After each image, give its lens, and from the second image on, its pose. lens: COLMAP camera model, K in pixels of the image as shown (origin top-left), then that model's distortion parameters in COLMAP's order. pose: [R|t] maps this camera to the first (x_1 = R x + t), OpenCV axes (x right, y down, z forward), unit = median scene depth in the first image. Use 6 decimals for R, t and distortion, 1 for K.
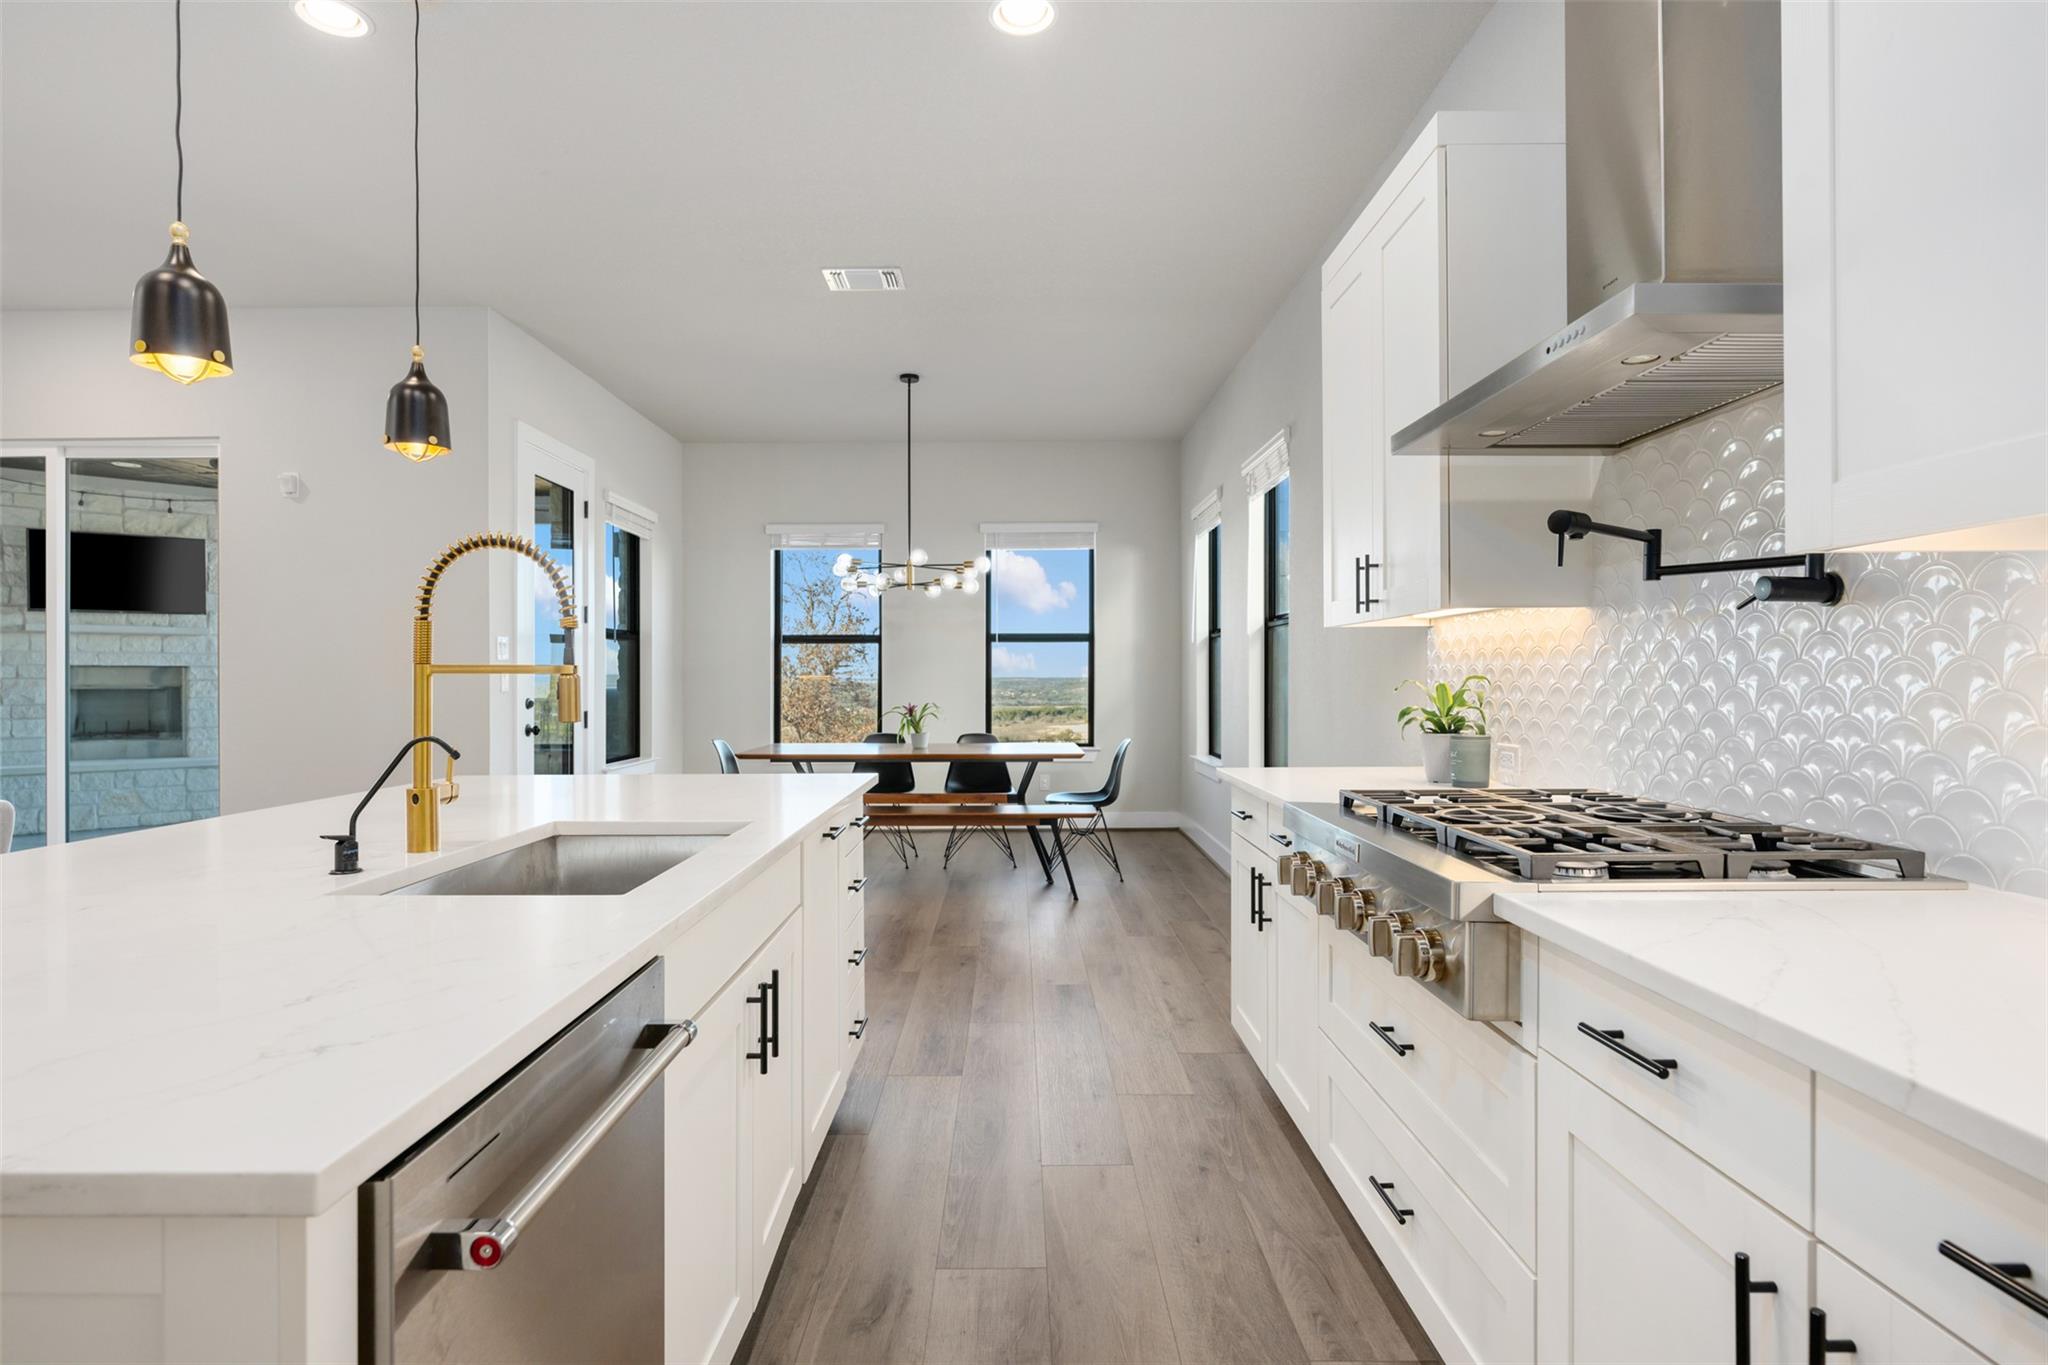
lens RADIAL K [[1047.9, 0, 1016.5], [0, 1047.9, 681.7], [0, 0, 1]] dist [0.001988, 0.000500]
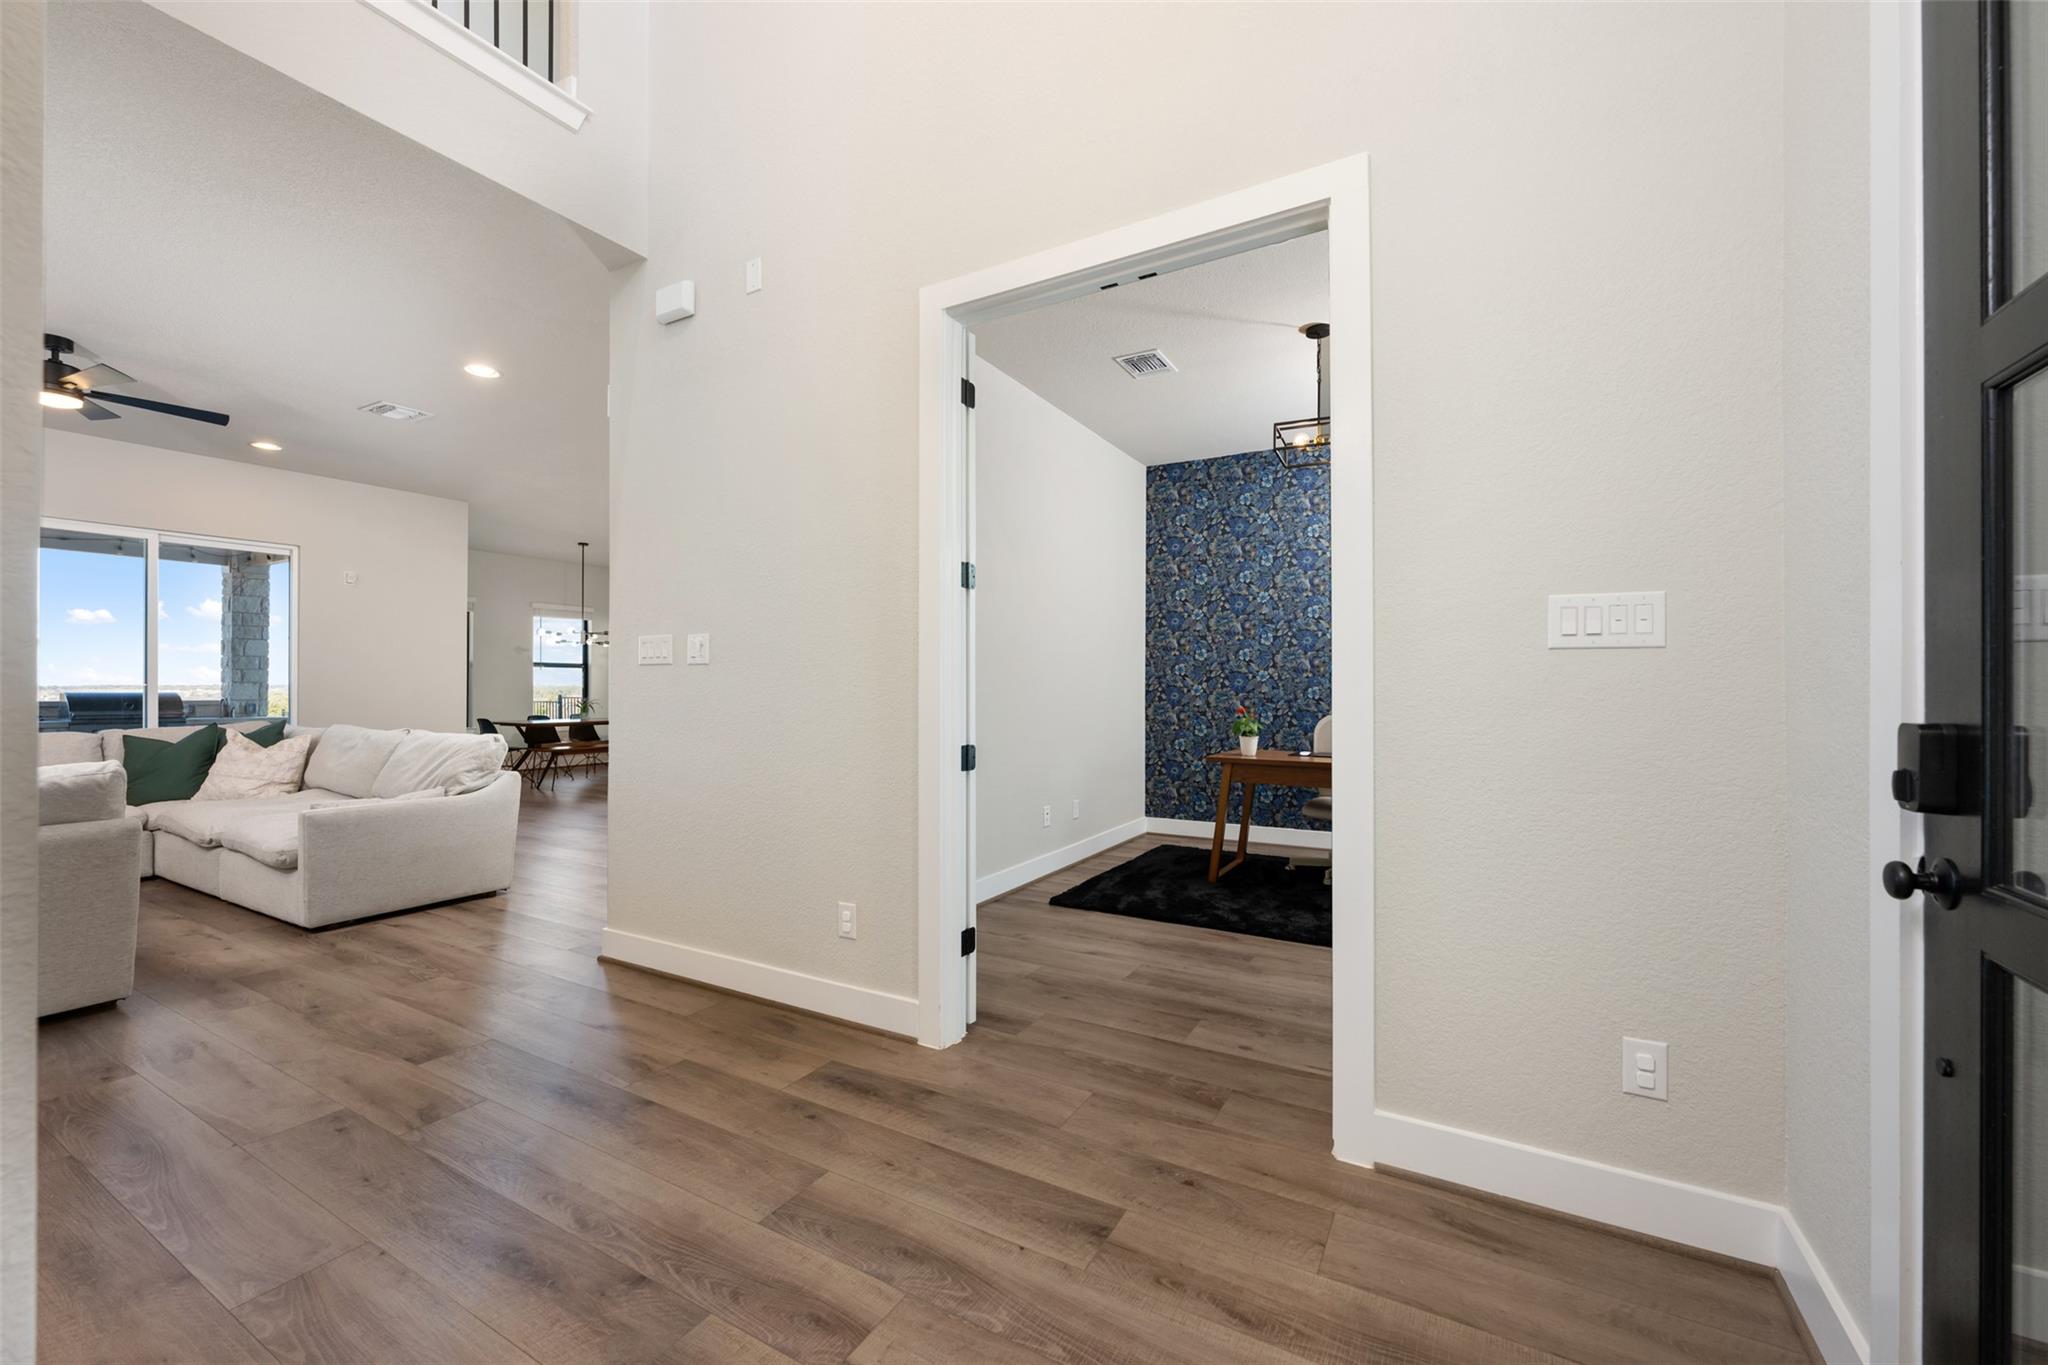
lens RADIAL K [[807.3, 0, 1024.0], [0, 807.3, 682.5], [0, 0, 1]] dist [0.000011, -0.000490]
pose [[0.492764, 0.008109, 0.870125, -1.177688], [0.000380, 0.999954, -0.009534, 0.006098], [-0.870163, 0.005029, 0.492739, -0.625568]]
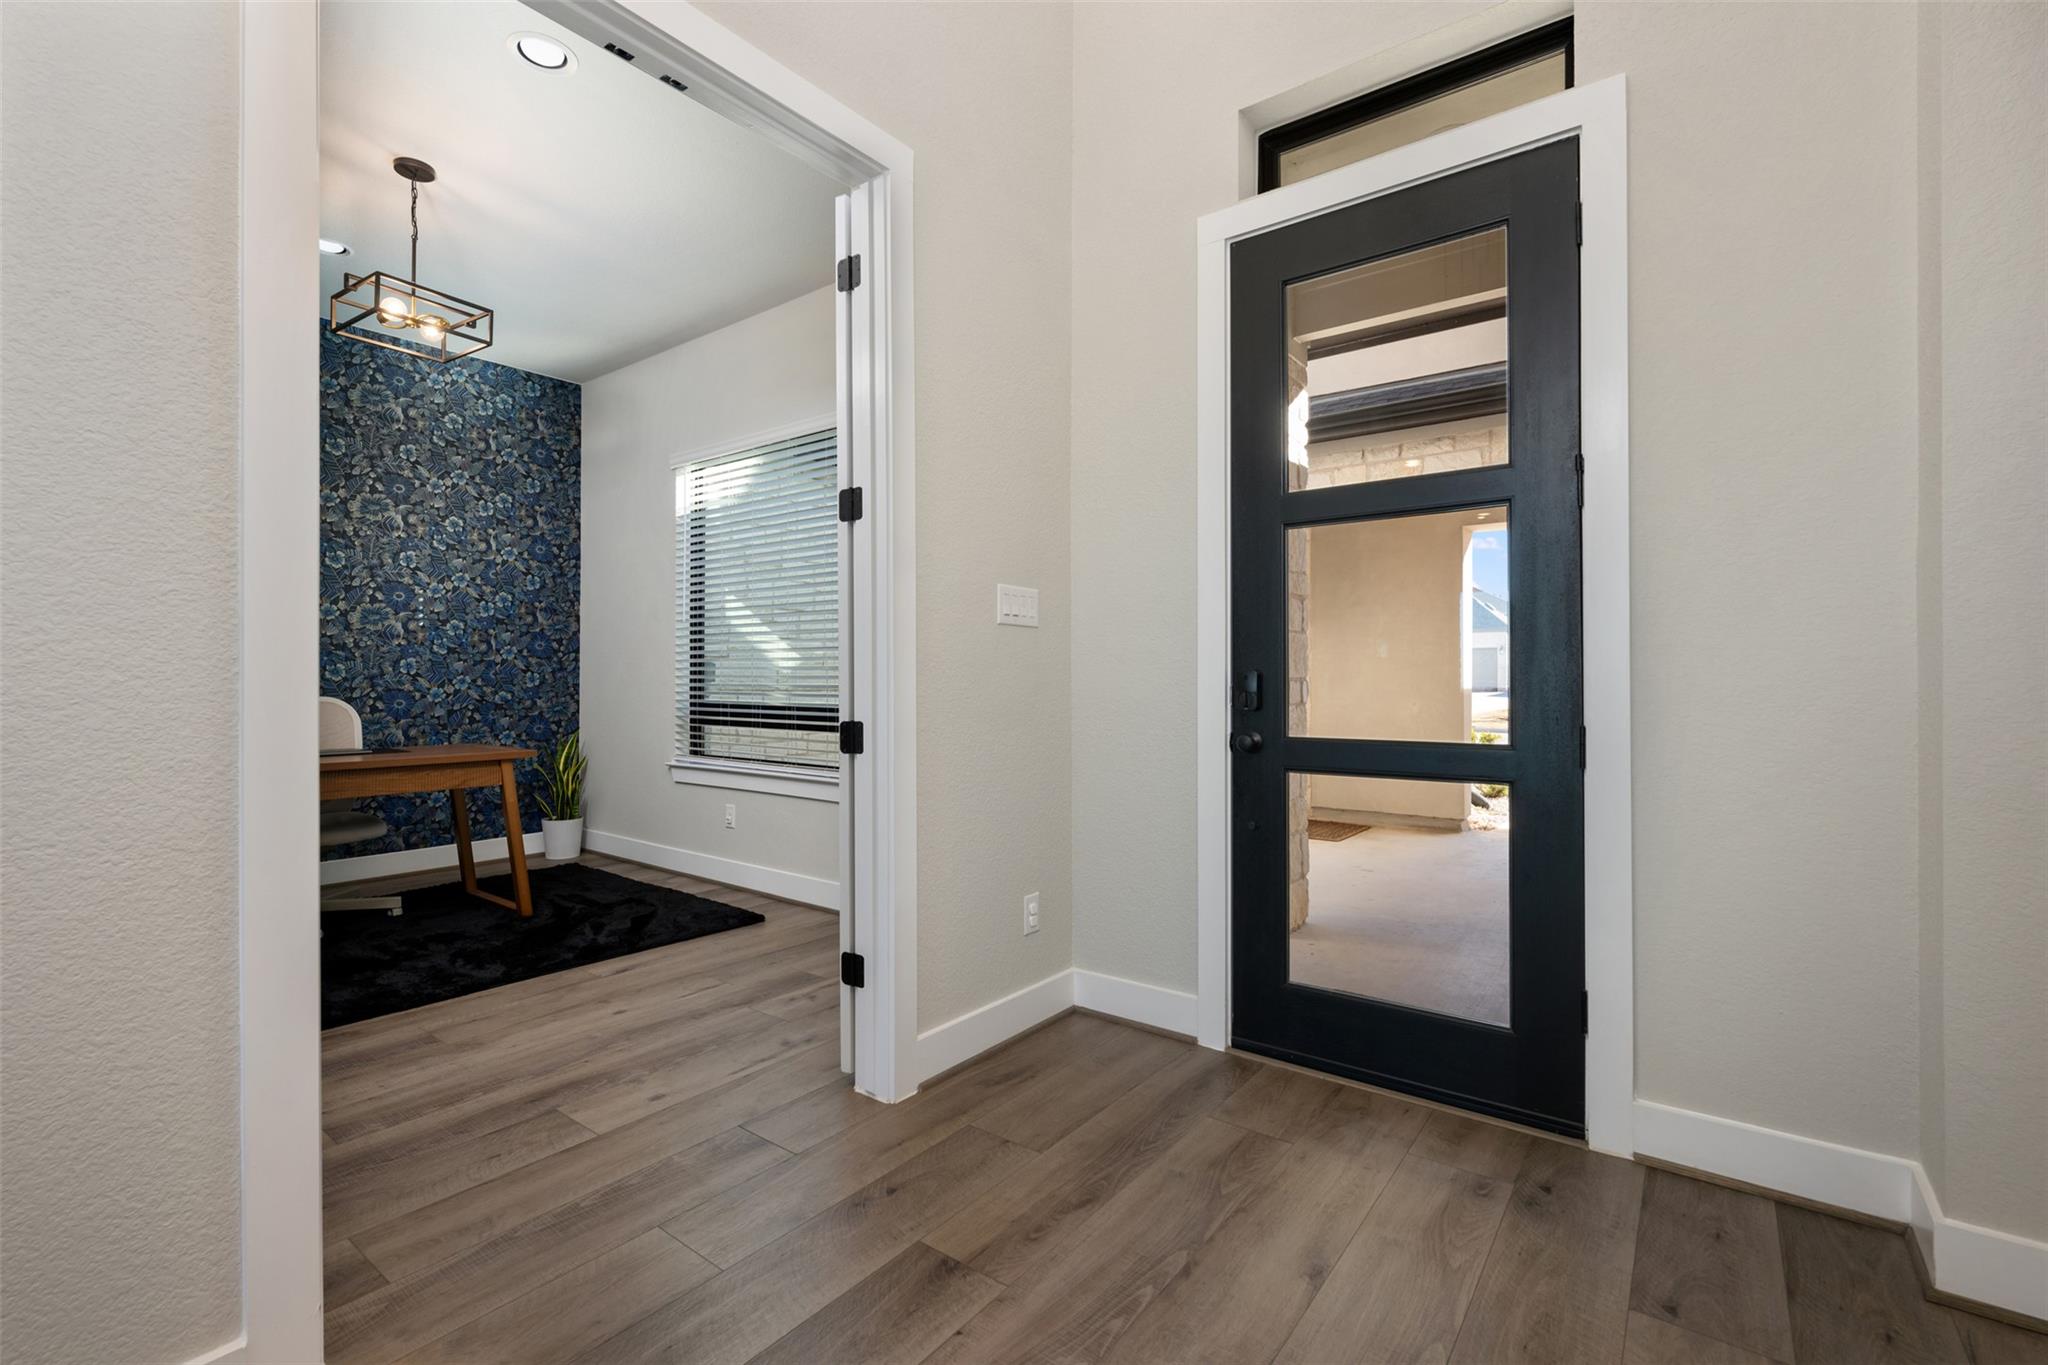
lens RADIAL K [[893.4, 0, 1026.2], [0, 893.4, 676.6], [0, 0, 1]] dist [0.000333, 0.000055]
pose [[-0.795261, -0.000489, 0.606267, -1.094966], [-0.002901, 0.999991, -0.002999, 0.018748], [-0.606260, -0.004144, -0.795256, -0.288247]]
